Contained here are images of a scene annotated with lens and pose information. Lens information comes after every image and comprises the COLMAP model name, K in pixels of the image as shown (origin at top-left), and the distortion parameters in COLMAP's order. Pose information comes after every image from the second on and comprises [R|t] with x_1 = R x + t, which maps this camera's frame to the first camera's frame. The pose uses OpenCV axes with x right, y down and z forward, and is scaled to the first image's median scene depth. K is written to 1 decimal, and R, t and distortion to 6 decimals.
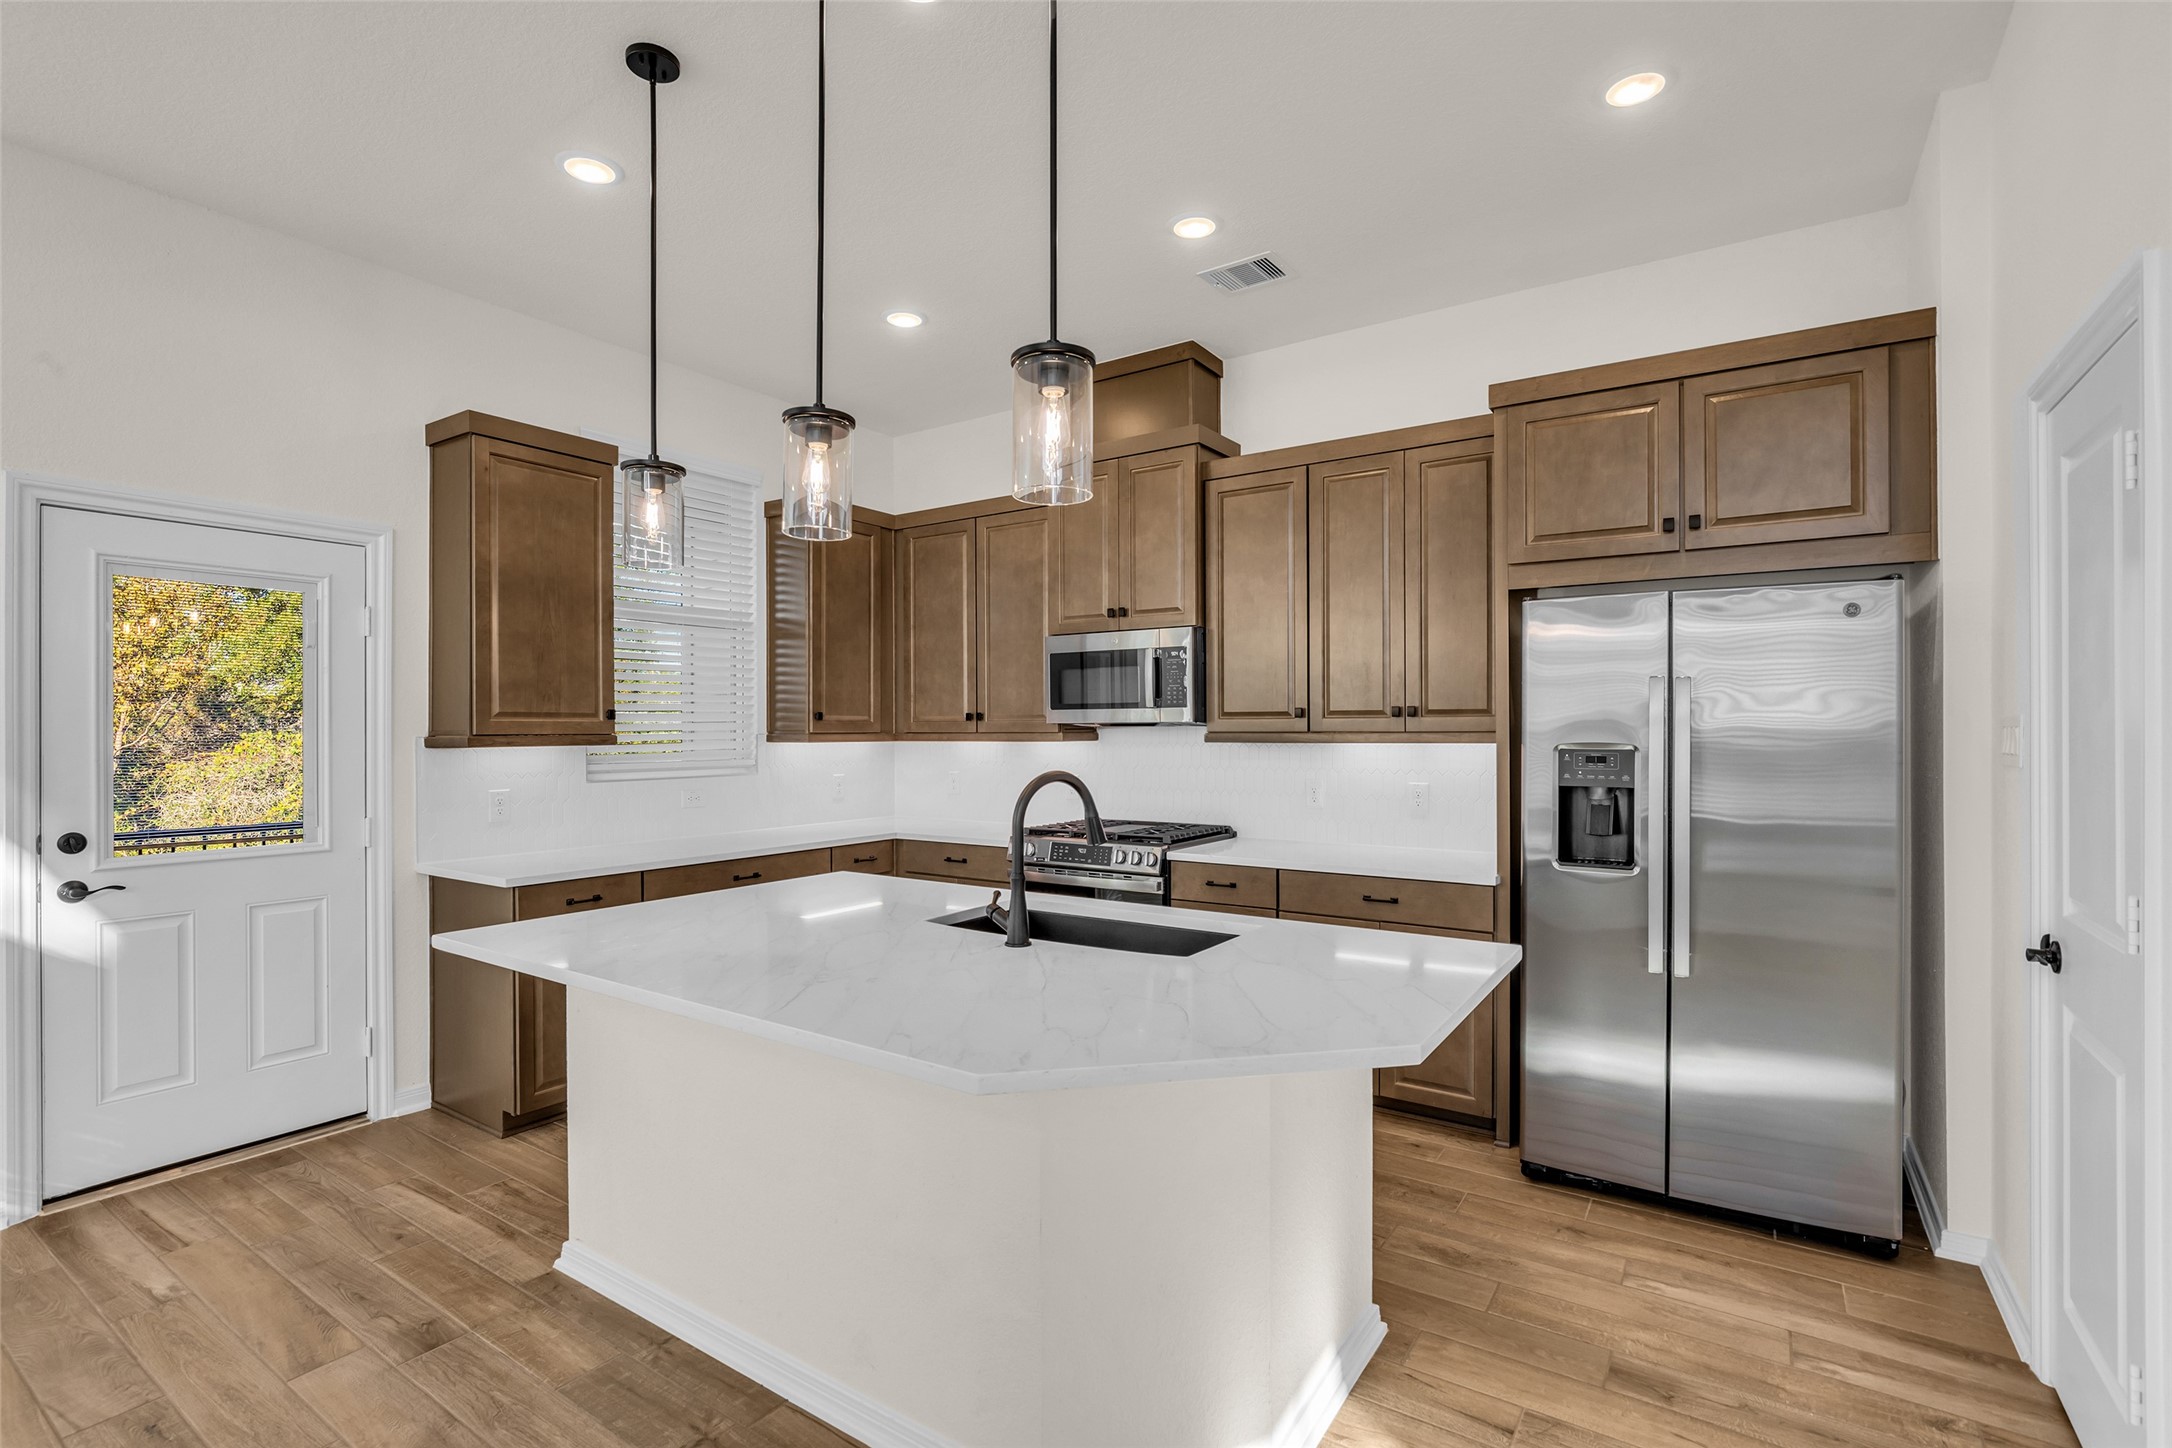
lens RADIAL K [[996.8, 0, 1085.9], [0, 996.8, 726.2], [0, 0, 1]] dist [-0.022212, 0.008518]
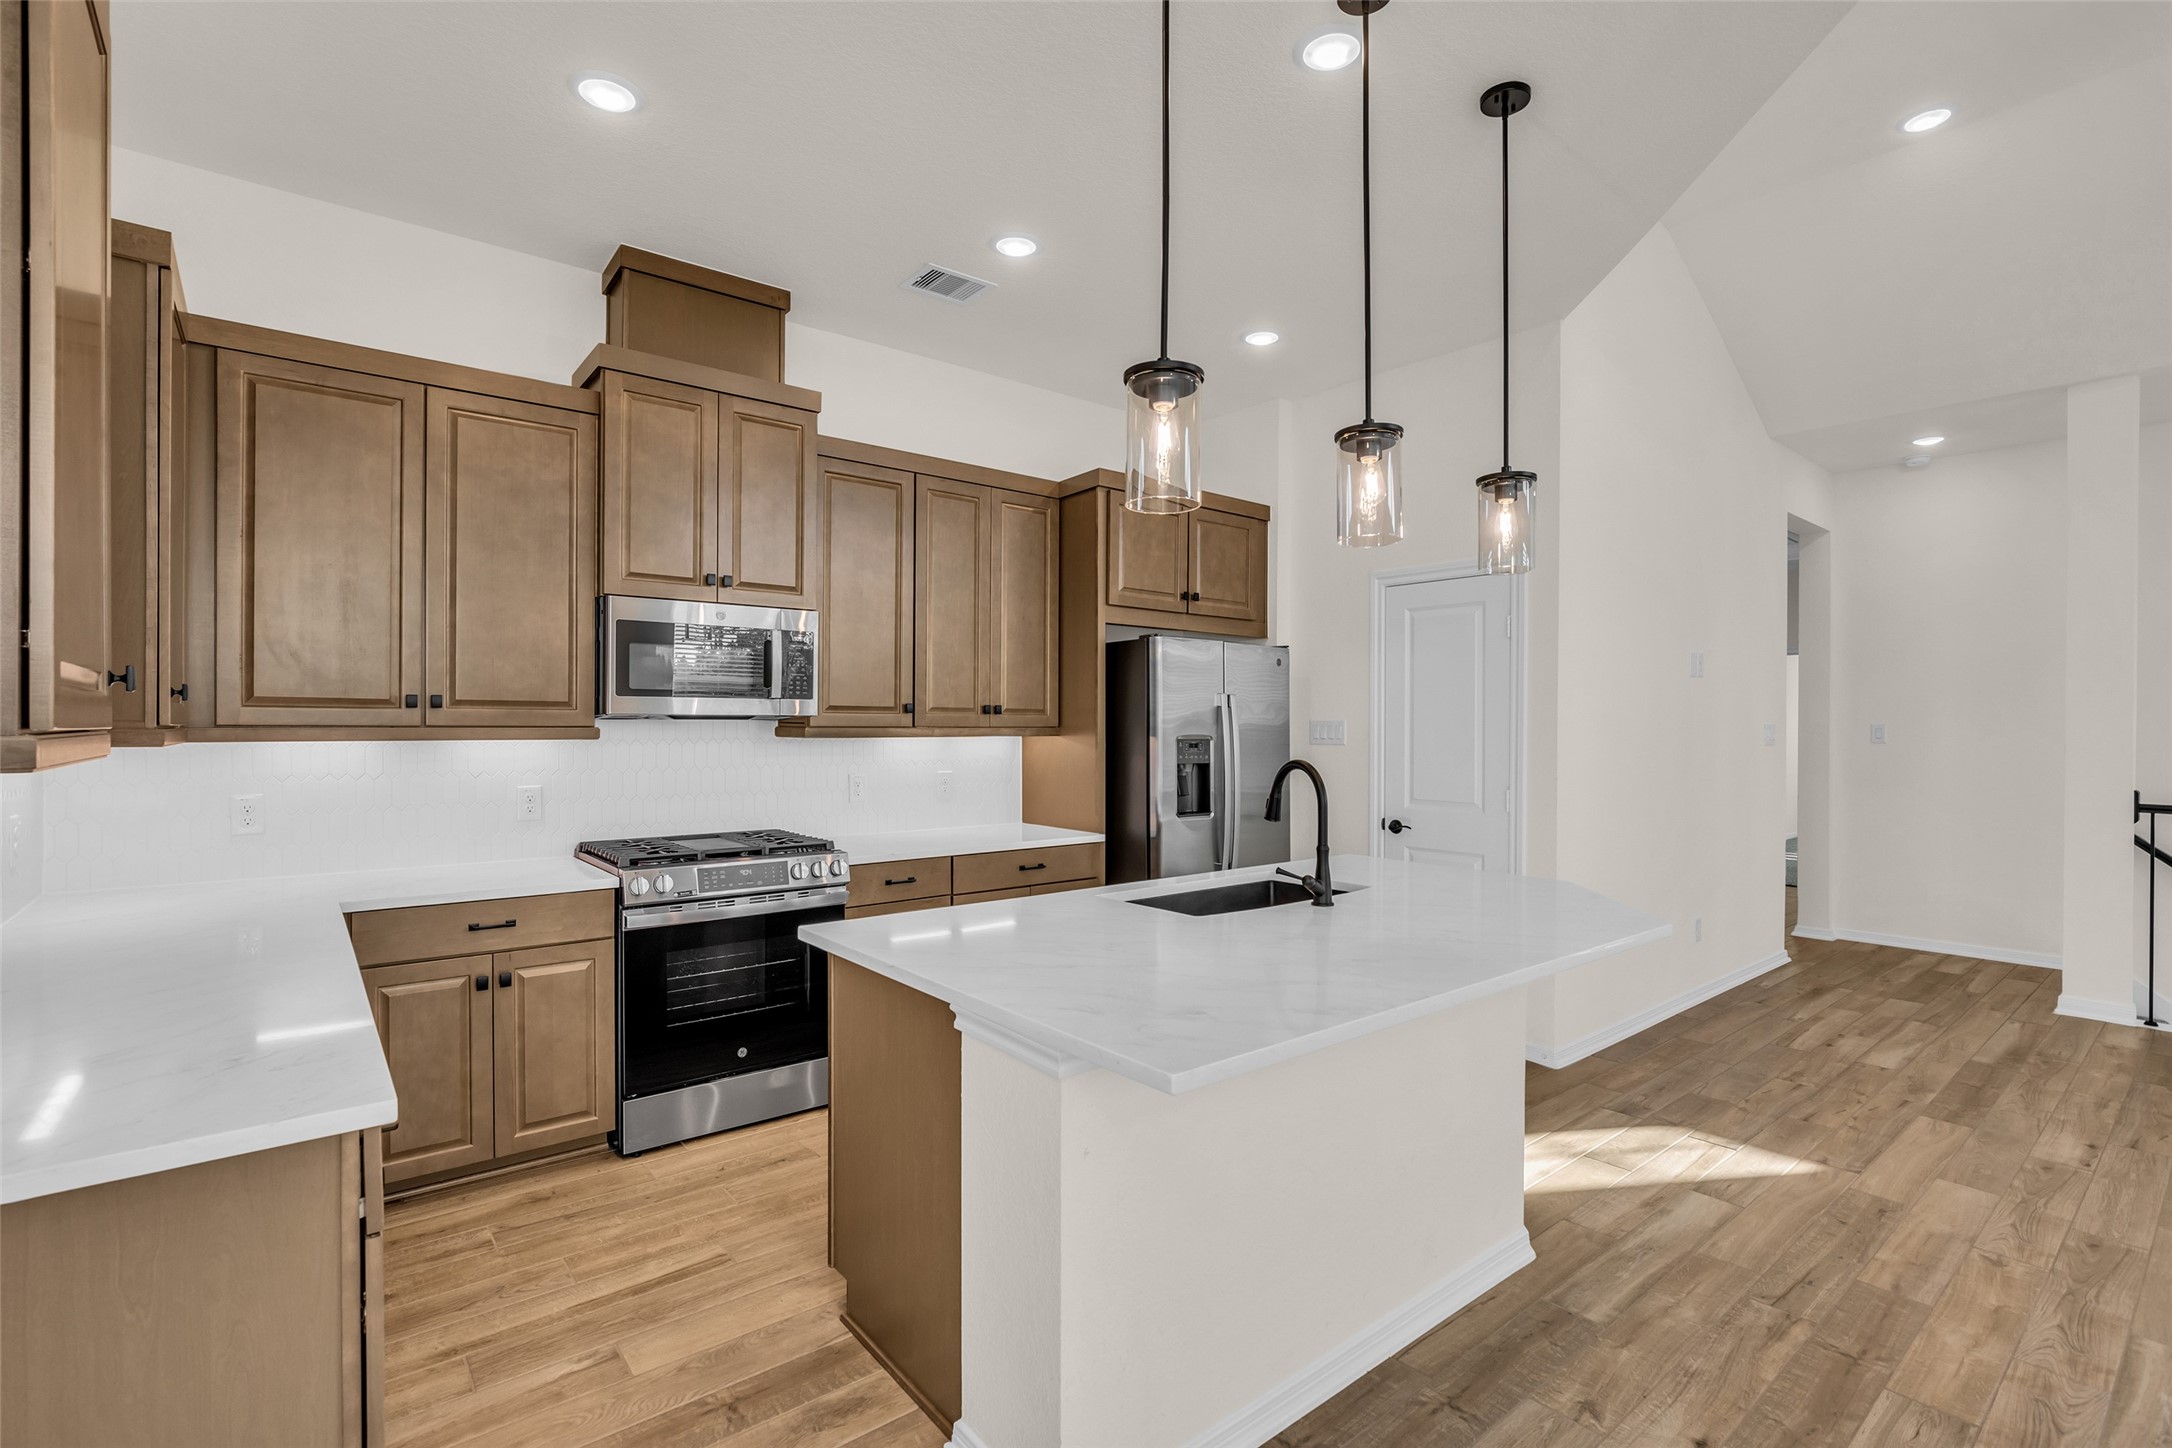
lens RADIAL K [[996.8, 0, 1085.9], [0, 996.8, 726.2], [0, 0, 1]] dist [-0.022212, 0.008518]
pose [[0.290081, 0.001623, 0.957001, -0.812084], [-0.008113, 0.999967, 0.000763, 0.002975], [-0.956968, -0.007985, 0.290084, 0.579041]]
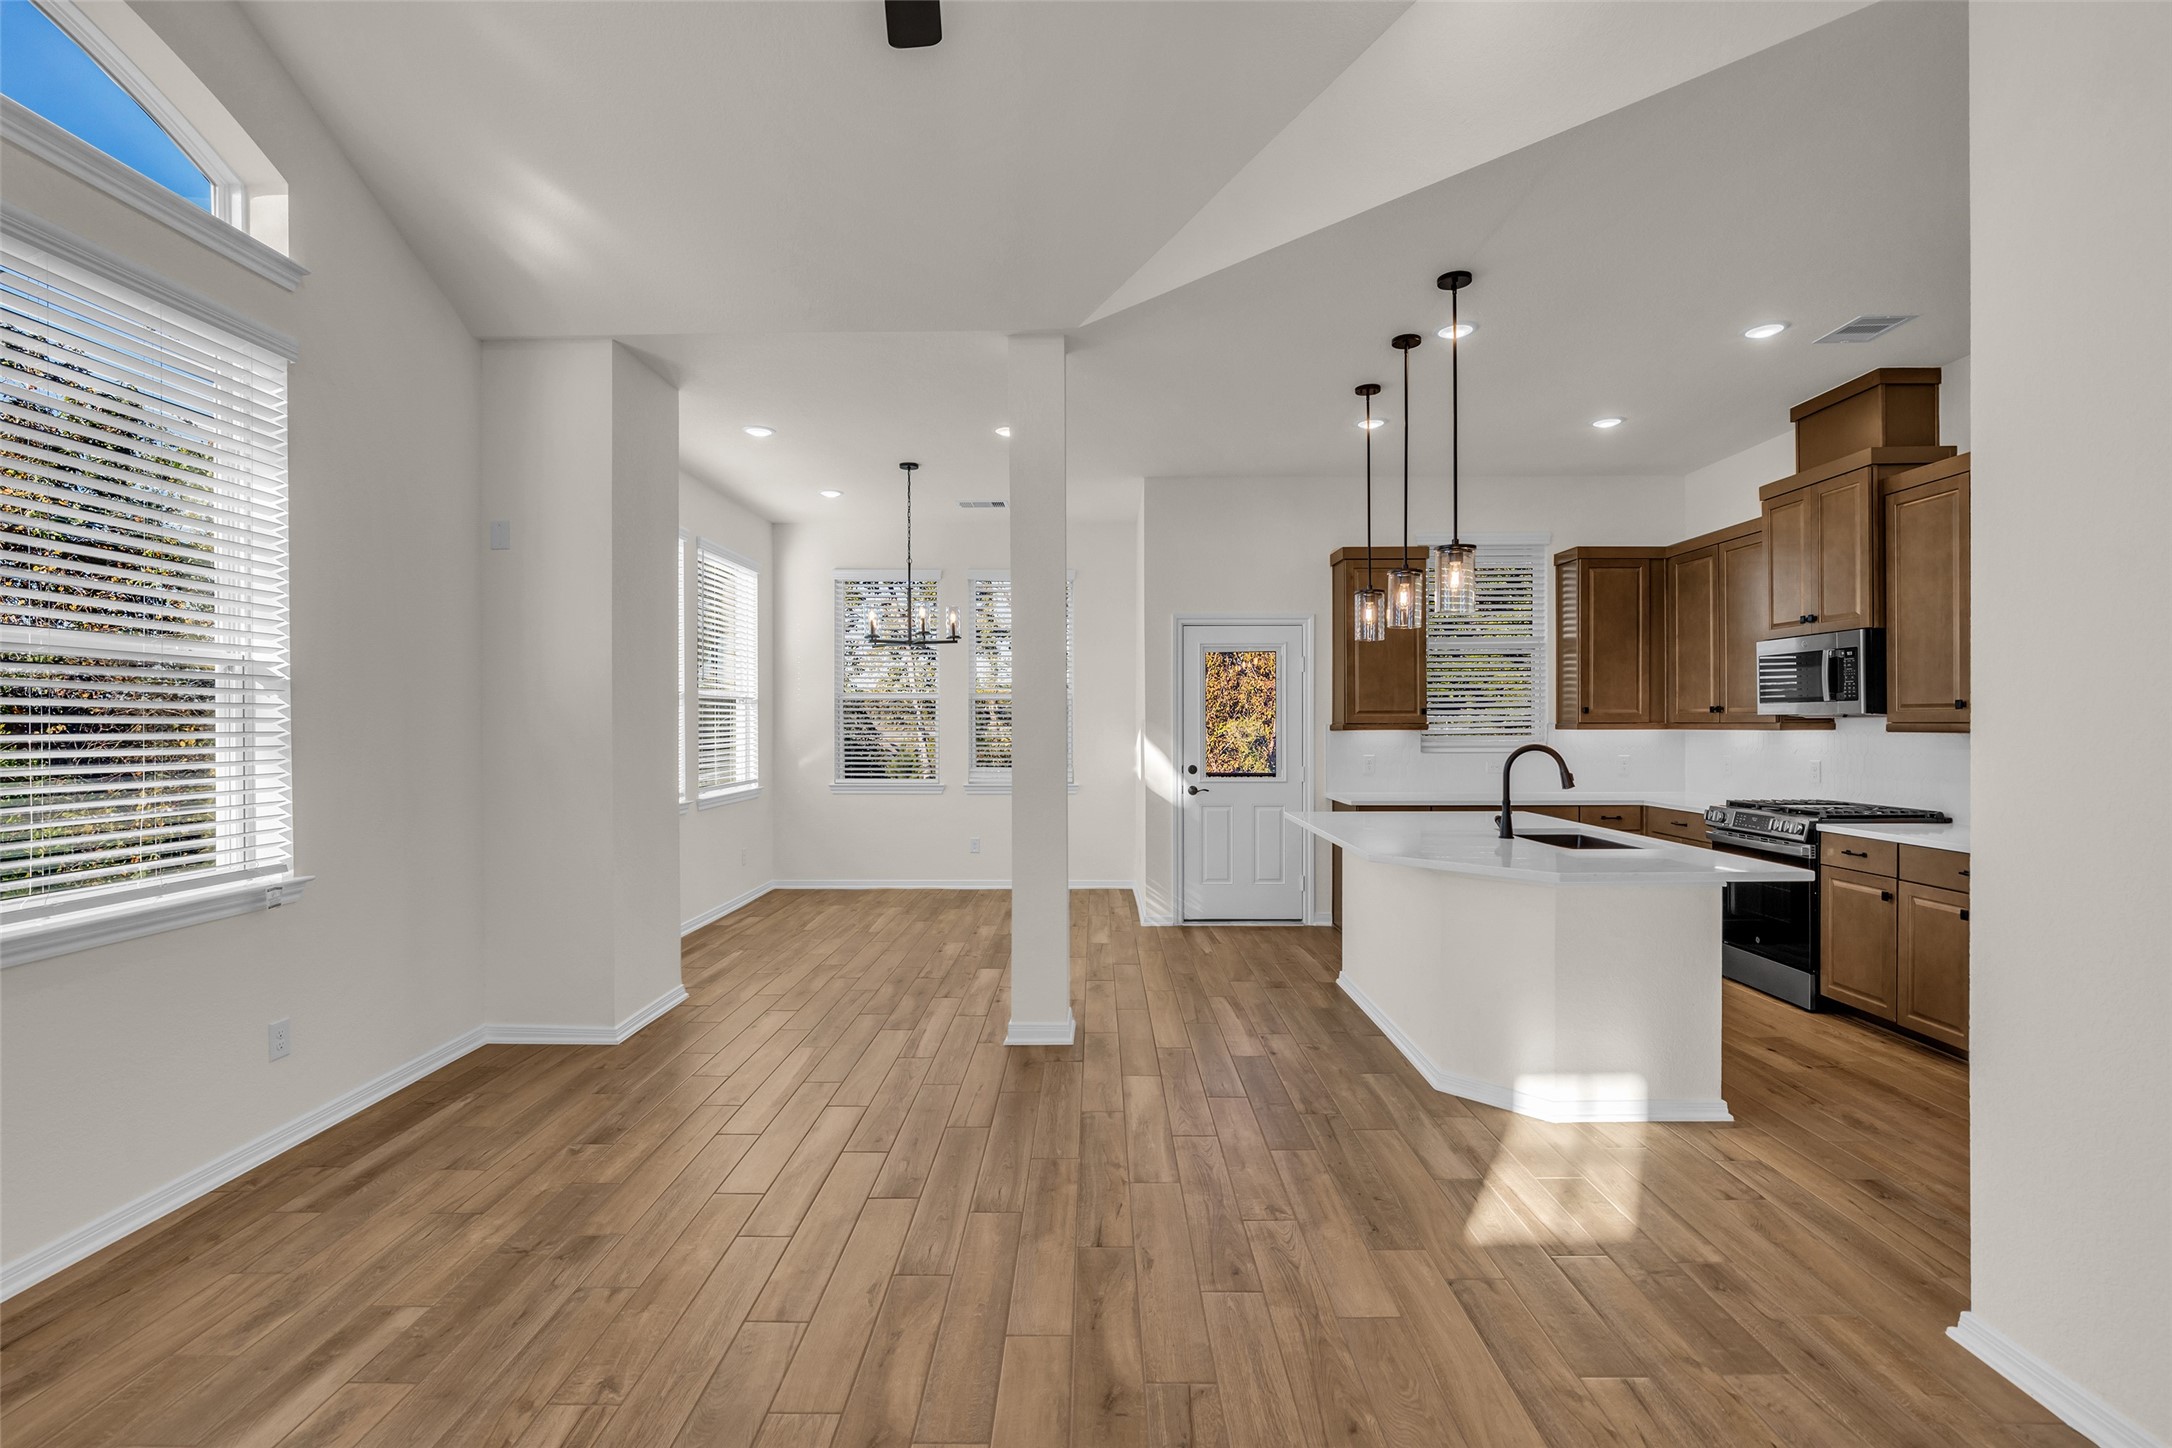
lens RADIAL K [[996.8, 0, 1085.9], [0, 996.8, 726.2], [0, 0, 1]] dist [-0.022212, 0.008518]
pose [[0.549734, 0.004376, -0.835328, 0.648496], [0.004202, 0.999959, 0.008003, -0.002881], [0.835329, -0.007910, 0.549694, -0.410667]]
